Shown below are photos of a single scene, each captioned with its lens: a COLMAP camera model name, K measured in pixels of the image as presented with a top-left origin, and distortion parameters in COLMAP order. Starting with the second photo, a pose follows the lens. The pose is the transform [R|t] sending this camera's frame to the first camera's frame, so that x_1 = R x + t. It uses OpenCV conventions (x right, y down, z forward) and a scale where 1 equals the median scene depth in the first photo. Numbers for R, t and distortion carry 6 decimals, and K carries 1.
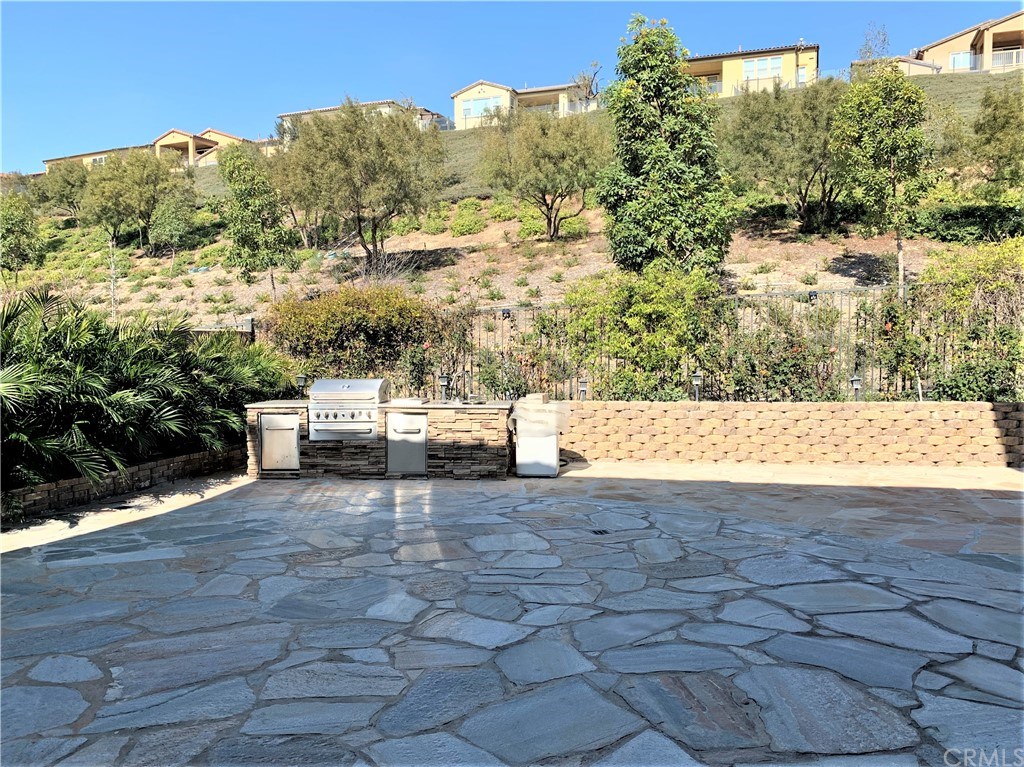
lens RADIAL K [[837.9, 0, 512.0], [0, 837.9, 390.9], [0, 0, 1]] dist [0.044707, -0.061329]
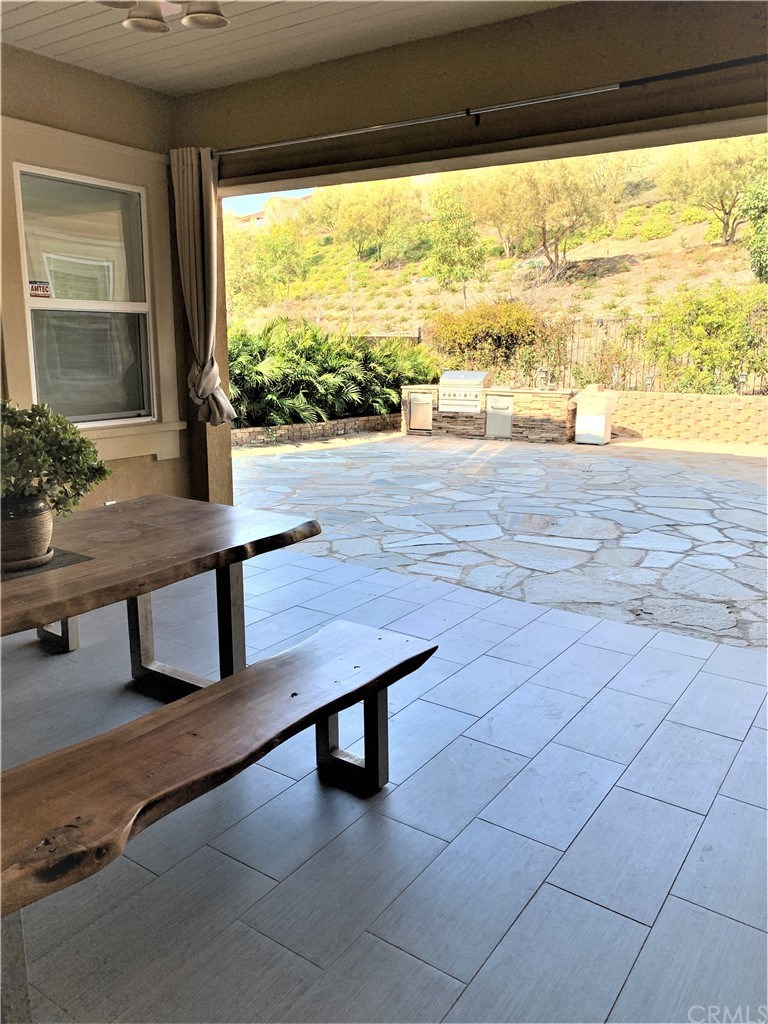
lens RADIAL K [[799.1, 0, 383.4], [0, 799.1, 503.0], [0, 0, 1]] dist [0.039599, -0.043421]
pose [[0.912984, 0.088935, -0.398185, 0.137032], [-0.031796, 0.988494, 0.147878, 0.006504], [0.406755, -0.122349, 0.905307, -0.197095]]
